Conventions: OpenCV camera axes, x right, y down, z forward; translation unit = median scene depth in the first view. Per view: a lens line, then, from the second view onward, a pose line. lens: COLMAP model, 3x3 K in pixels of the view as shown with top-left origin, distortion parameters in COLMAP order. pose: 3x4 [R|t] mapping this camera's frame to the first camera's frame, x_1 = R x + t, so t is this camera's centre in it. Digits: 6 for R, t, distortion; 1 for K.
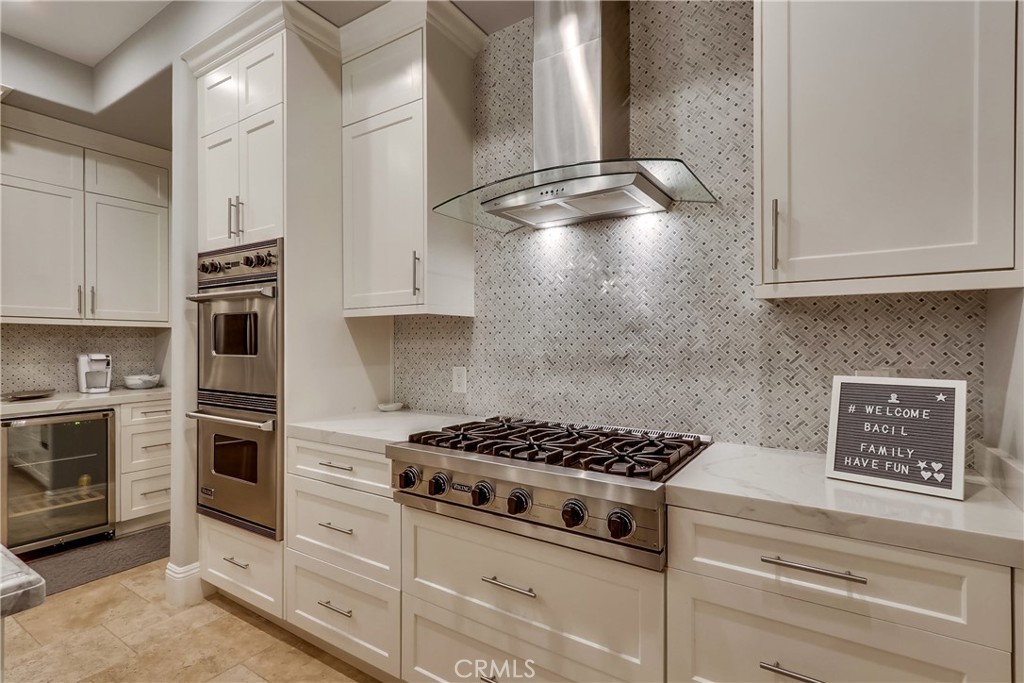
lens RADIAL K [[496.0, 0, 501.2], [0, 496.0, 340.0], [0, 0, 1]] dist [0.004519, 0.000866]
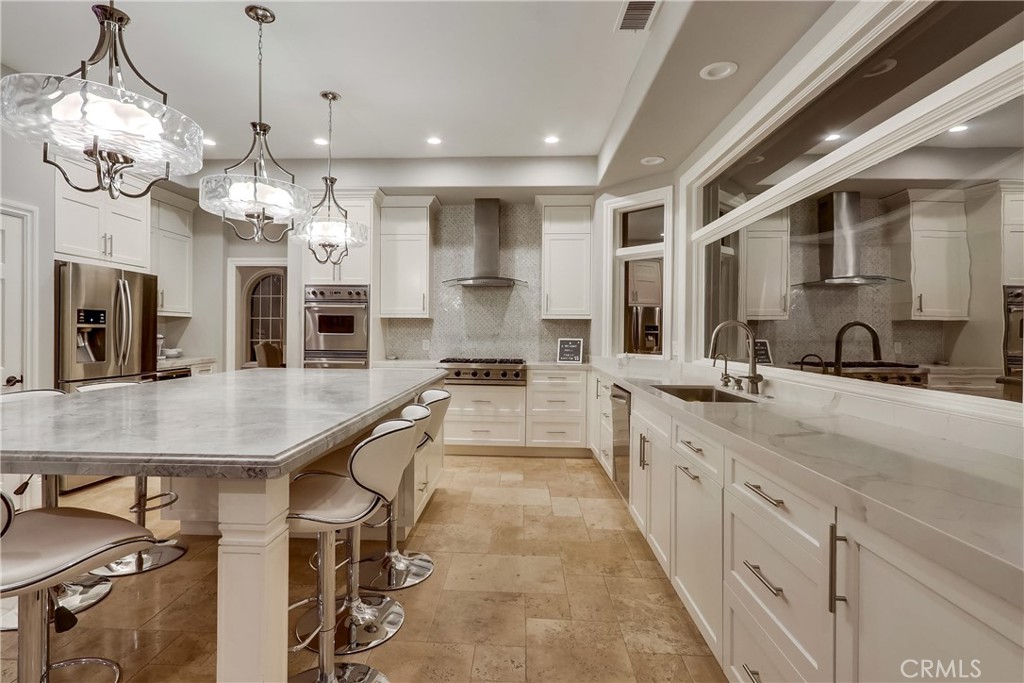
lens RADIAL K [[496.0, 0, 501.2], [0, 496.0, 340.0], [0, 0, 1]] dist [0.004519, 0.000866]
pose [[0.854004, 0.000826, 0.520266, -0.765922], [-0.012552, 0.999740, 0.019017, 0.005374], [-0.520115, -0.022770, 0.853793, -0.922741]]
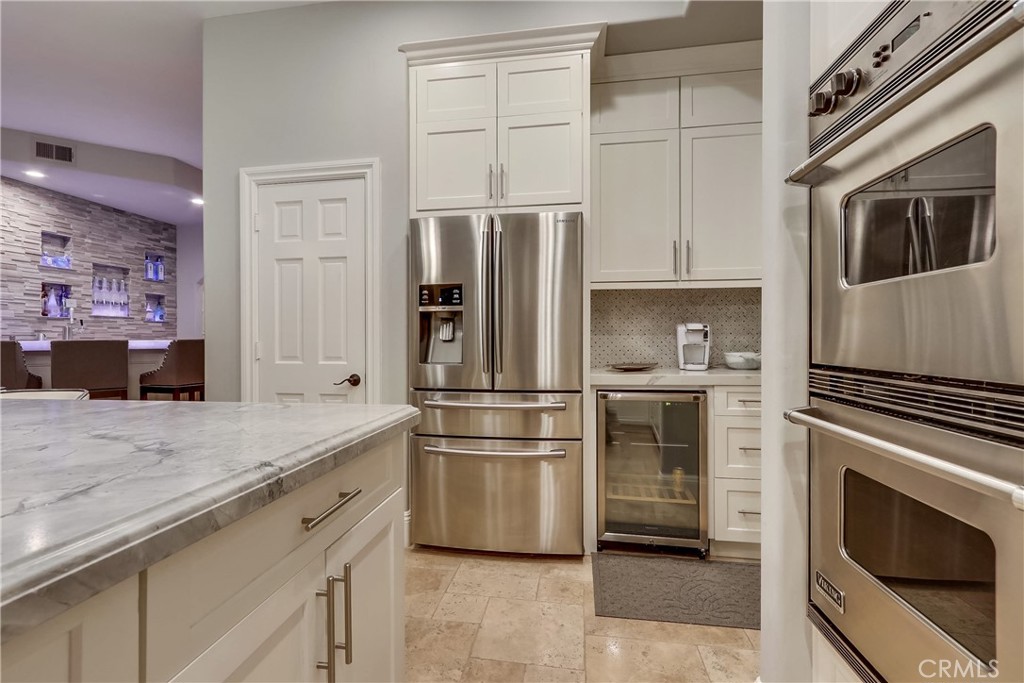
lens RADIAL K [[486.1, 0, 495.7], [0, 486.1, 339.7], [0, 0, 1]] dist [0.002285, 0.000563]
pose [[0.412317, 0.003361, -0.911034, -0.228766], [0.005809, 0.999963, 0.006317, 0.052275], [0.911022, -0.007897, 0.412283, 0.396009]]
